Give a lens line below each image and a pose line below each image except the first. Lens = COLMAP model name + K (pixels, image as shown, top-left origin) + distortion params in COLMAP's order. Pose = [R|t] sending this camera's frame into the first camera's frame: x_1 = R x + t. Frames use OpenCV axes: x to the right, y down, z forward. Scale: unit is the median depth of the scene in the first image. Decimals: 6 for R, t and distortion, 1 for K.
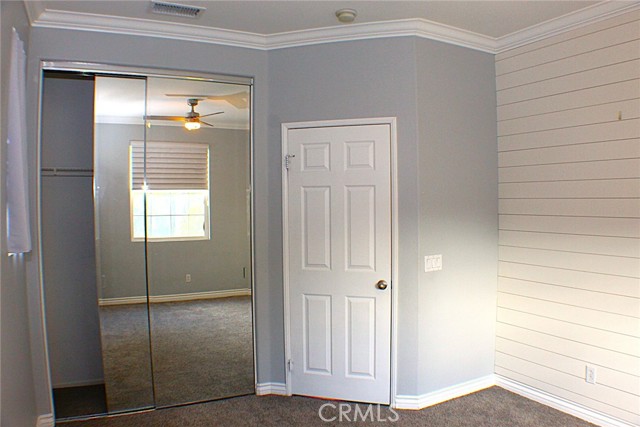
lens RADIAL K [[477.0, 0, 320.0], [0, 477.0, 213.5], [0, 0, 1]] dist [-0.213192, 0.066554]
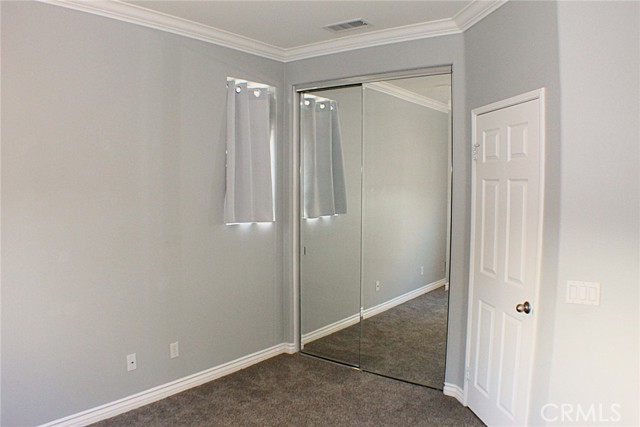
lens RADIAL K [[477.0, 0, 320.0], [0, 477.0, 213.5], [0, 0, 1]] dist [-0.213192, 0.066554]
pose [[0.434178, 0.063970, -0.898553, 0.638046], [-0.031803, 0.997942, 0.055679, -0.033237], [0.900265, 0.004402, 0.435319, 0.367542]]
